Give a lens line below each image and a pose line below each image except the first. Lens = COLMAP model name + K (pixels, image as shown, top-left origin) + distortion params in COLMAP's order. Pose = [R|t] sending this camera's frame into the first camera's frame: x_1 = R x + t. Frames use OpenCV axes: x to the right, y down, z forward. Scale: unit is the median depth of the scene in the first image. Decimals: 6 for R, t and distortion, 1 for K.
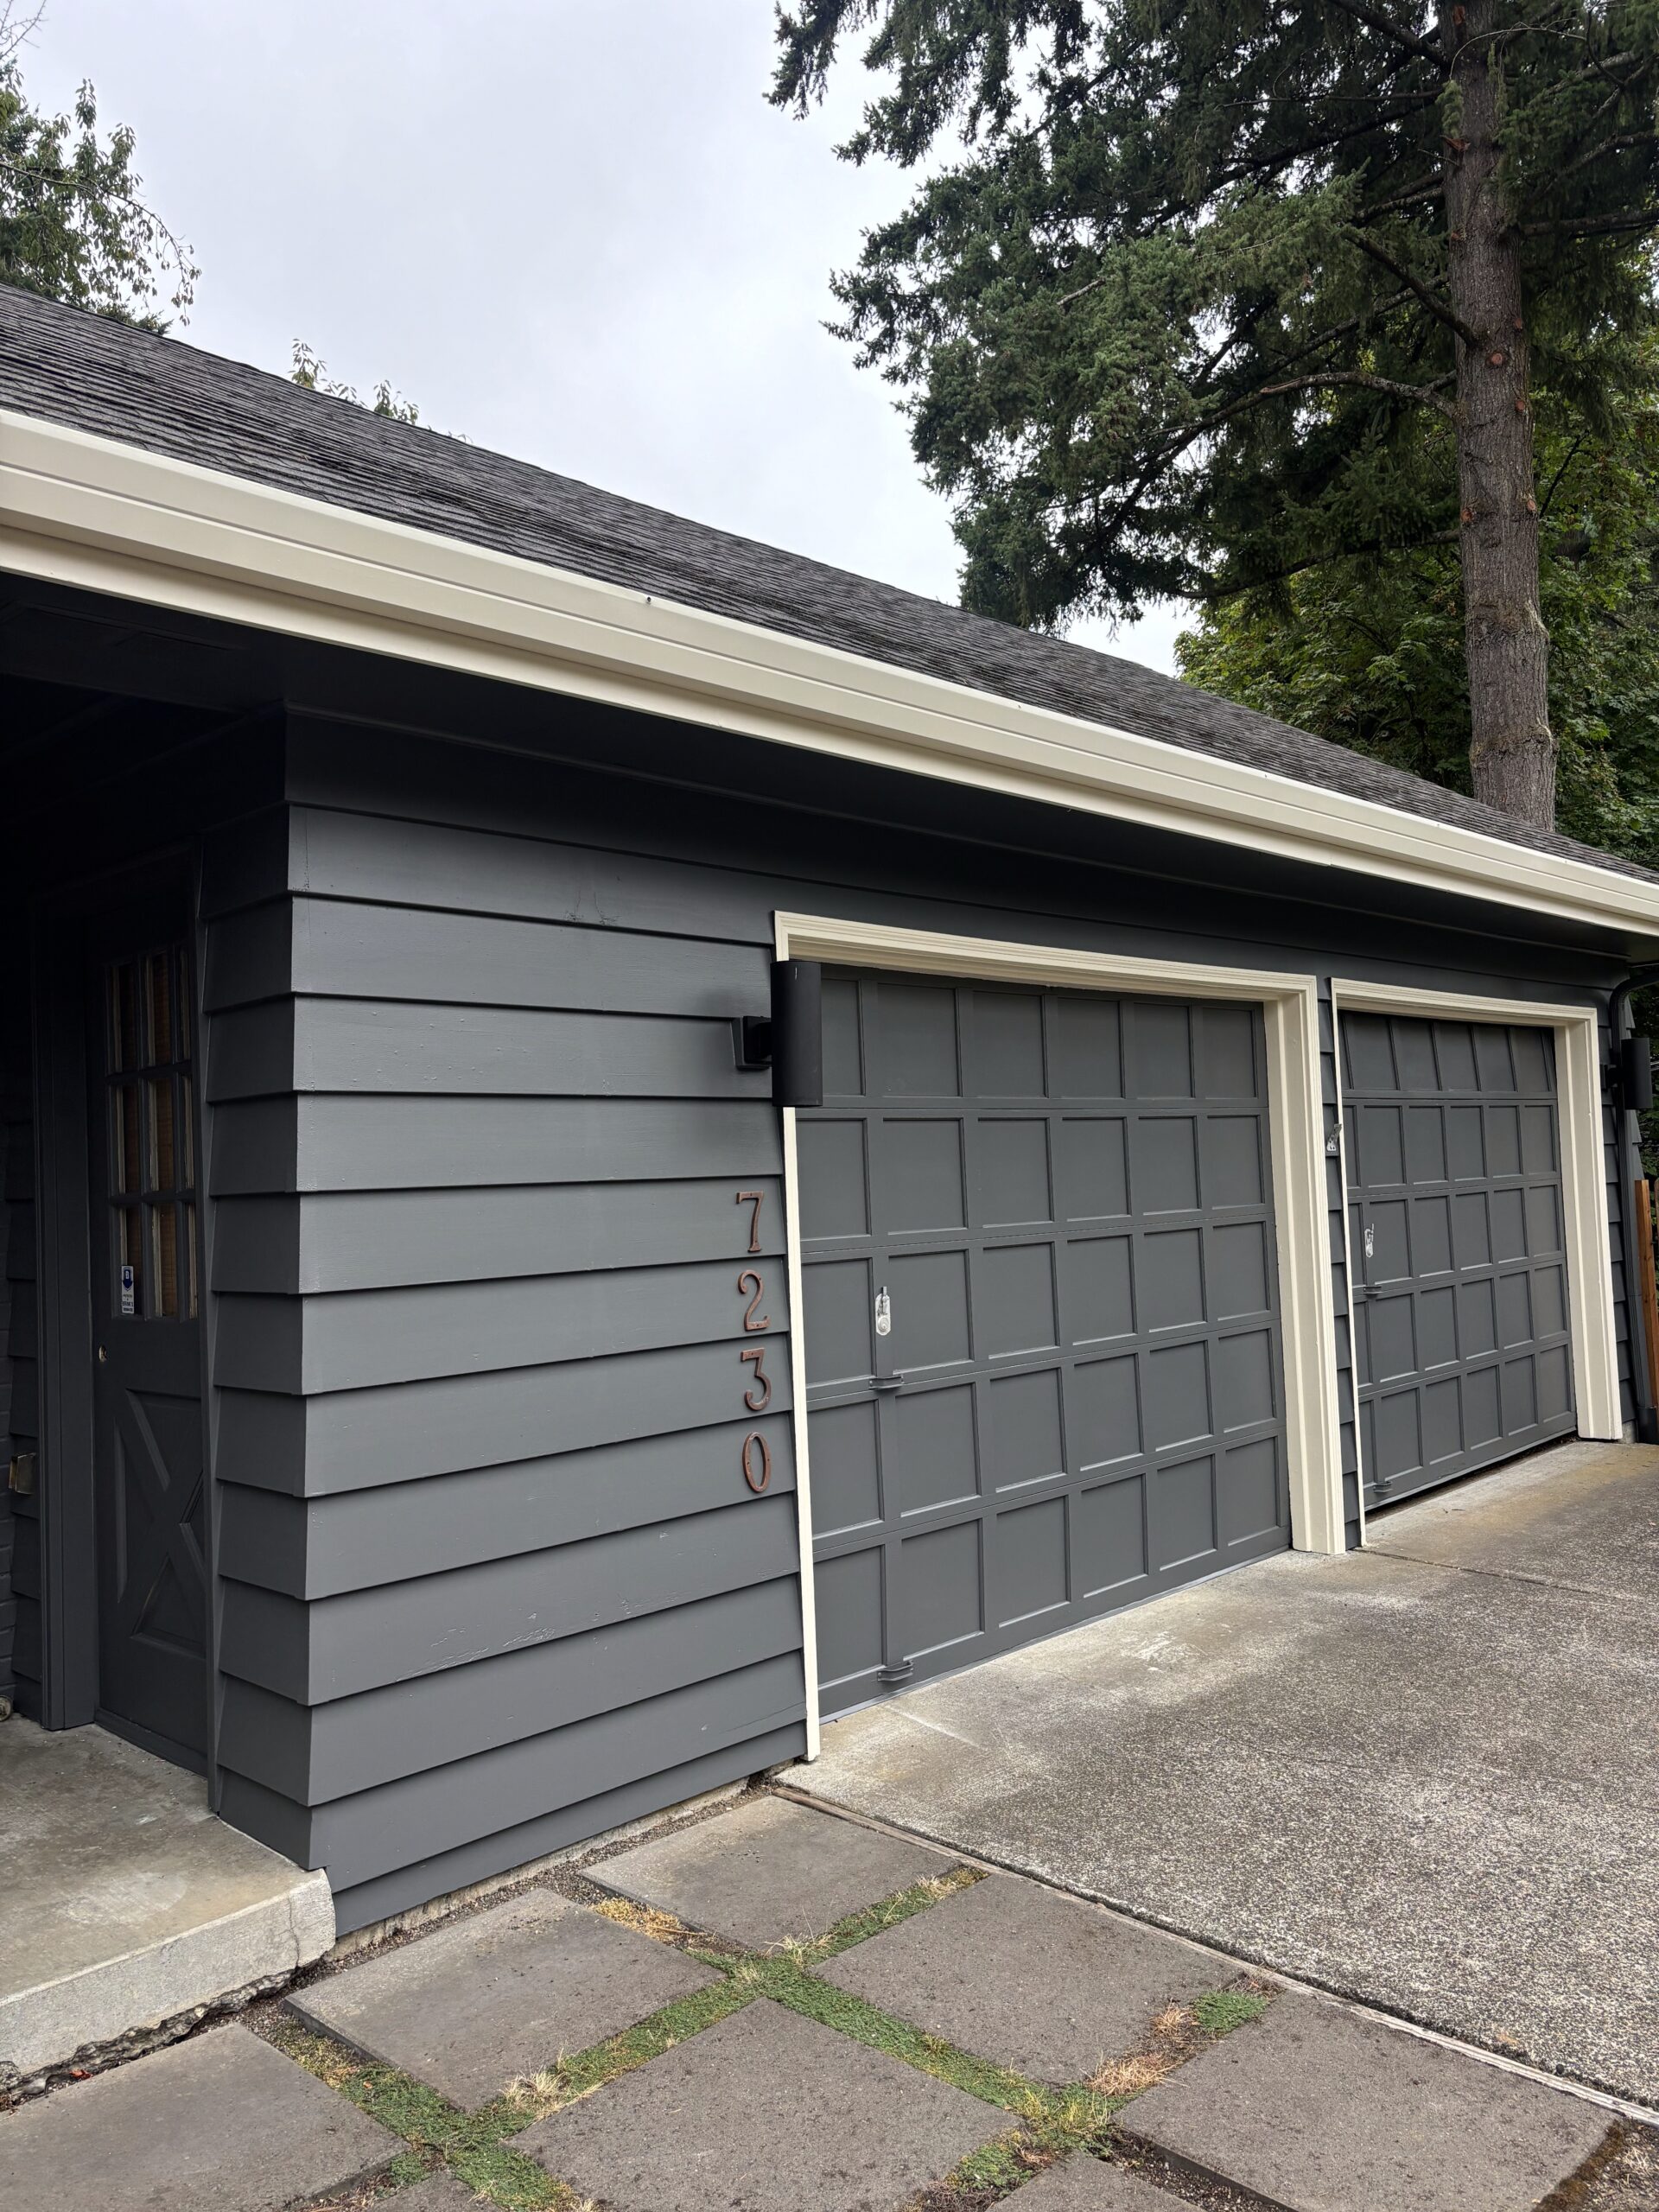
lens RADIAL K [[1670.8, 0, 831.3], [0, 1670.8, 1098.3], [0, 0, 1]] dist [0.050500, -0.061936]
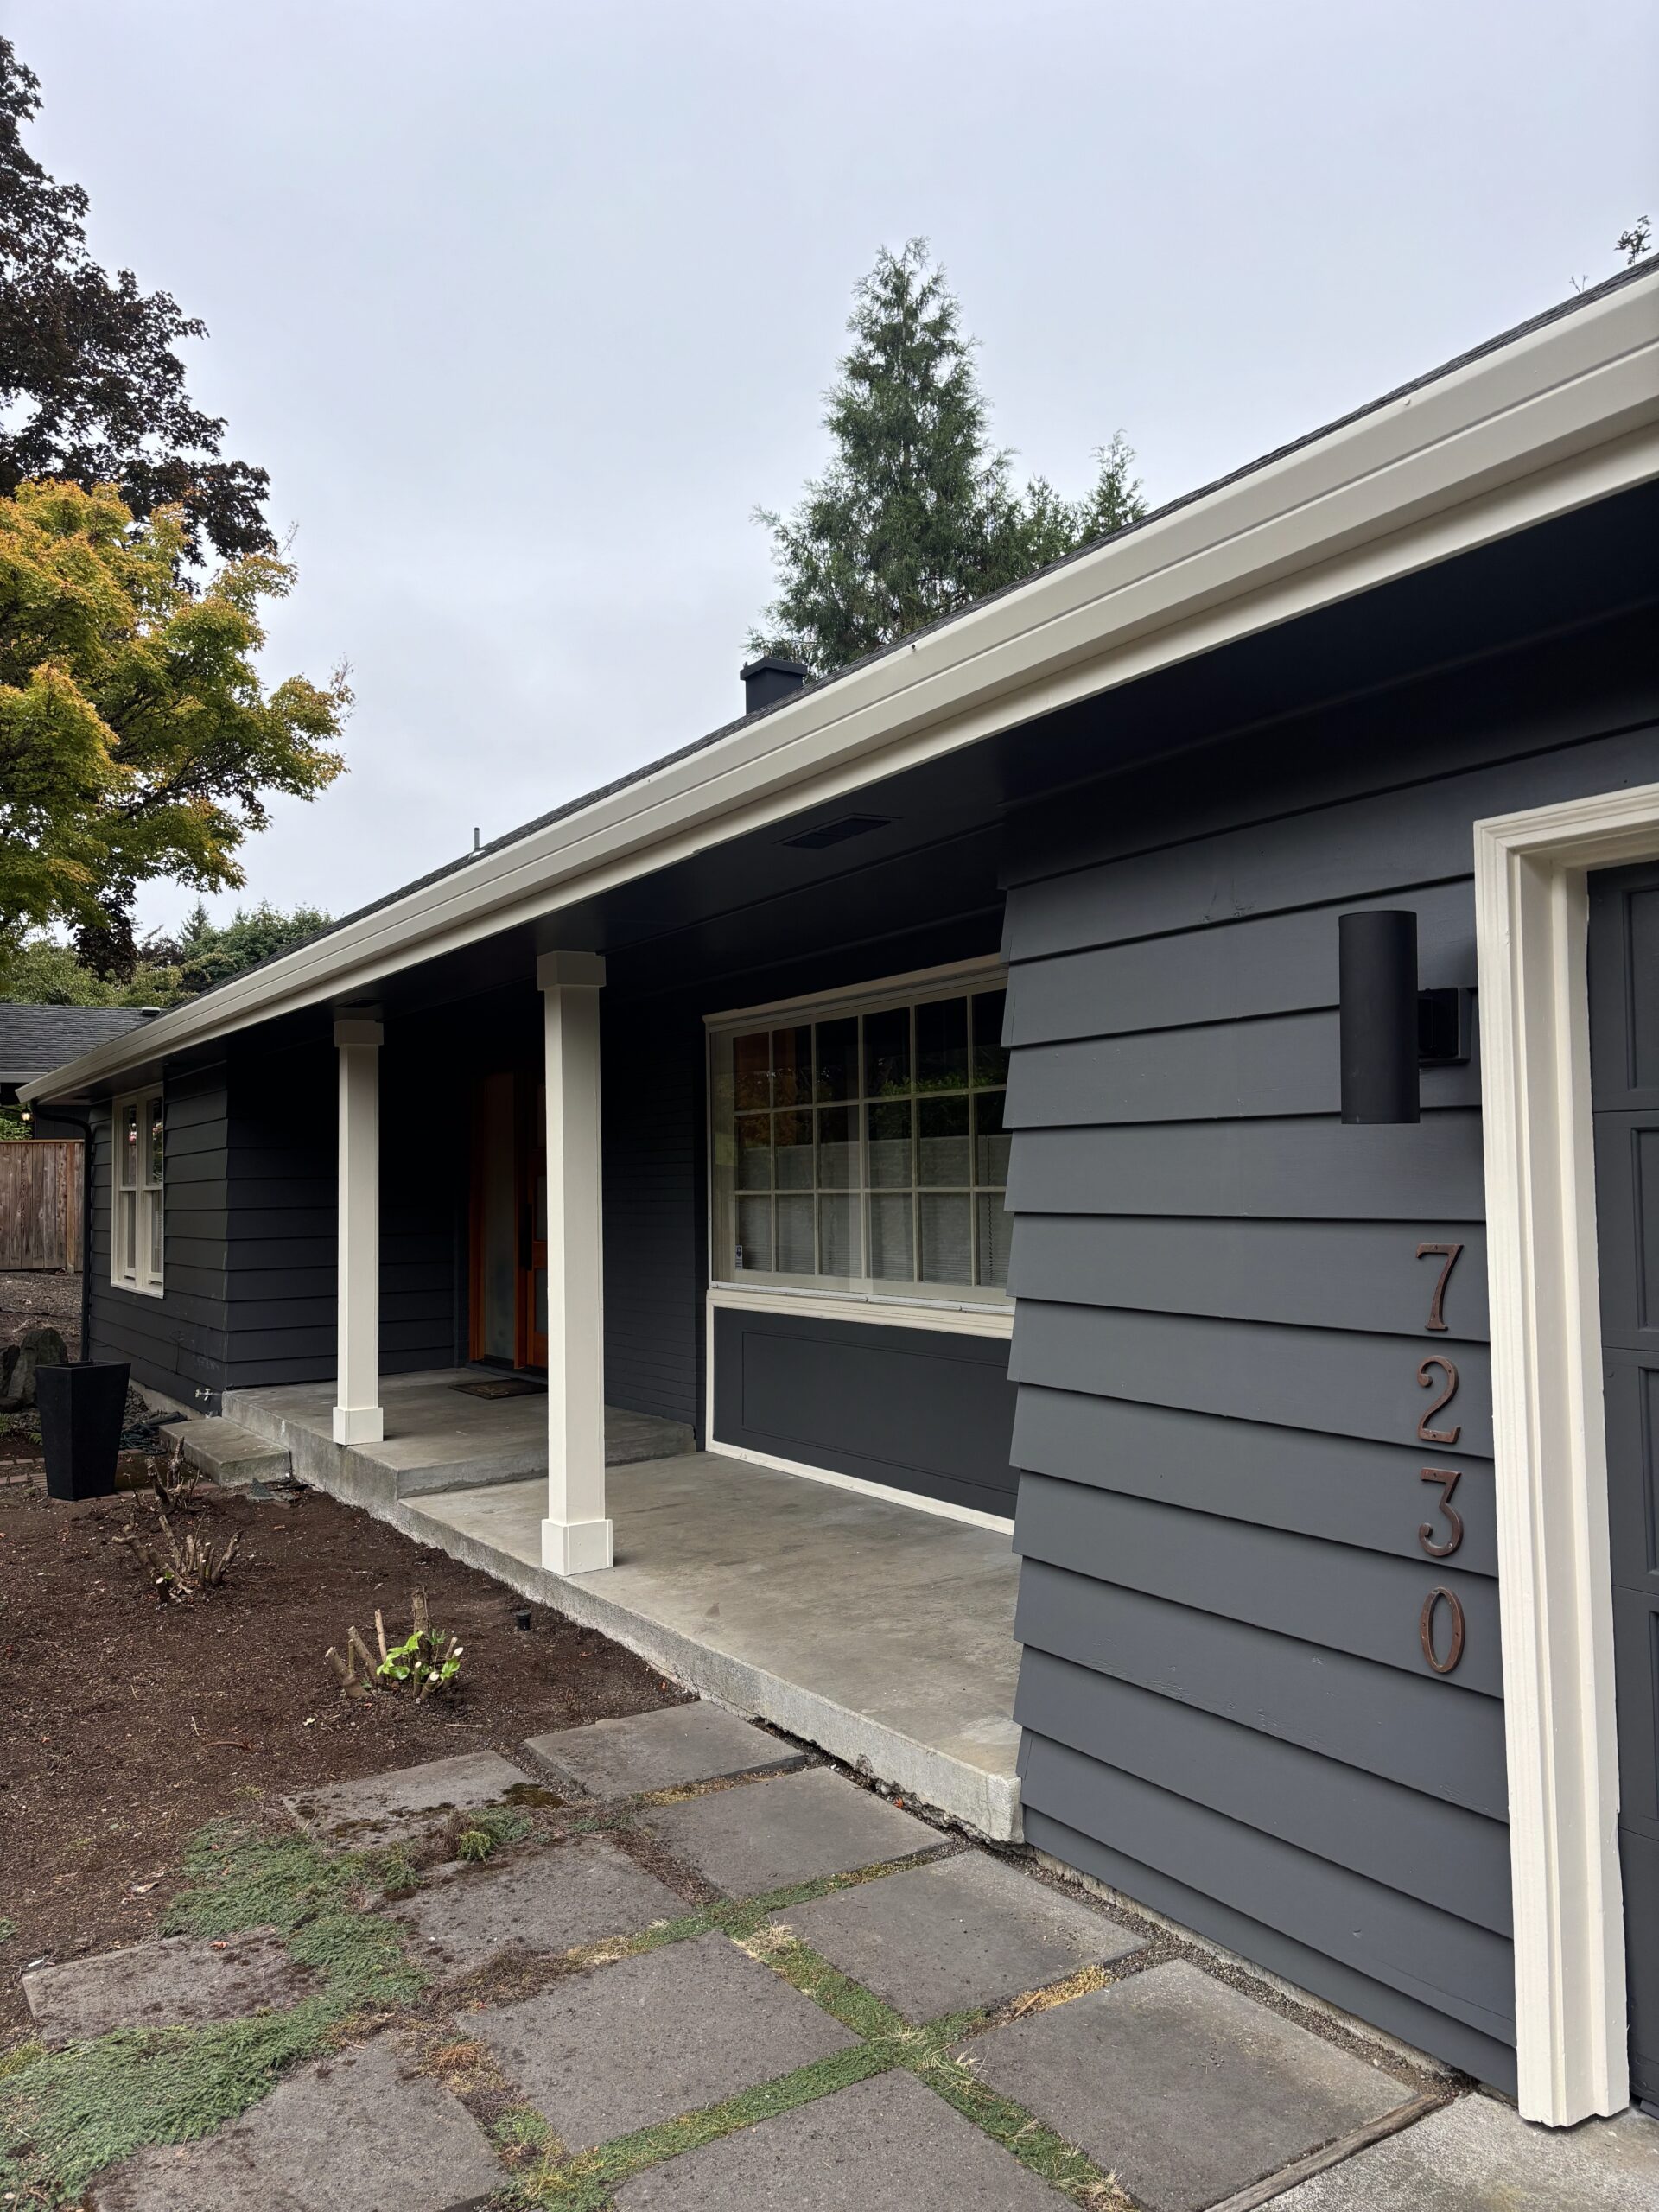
lens RADIAL K [[1670.8, 0, 830.3], [0, 1670.8, 1110.2], [0, 0, 1]] dist [0.050500, -0.061936]
pose [[-0.257070, 0.003159, -0.966388, 0.840101], [0.073032, 0.997199, -0.016167, -0.007471], [0.963629, -0.074733, -0.256580, 1.145695]]
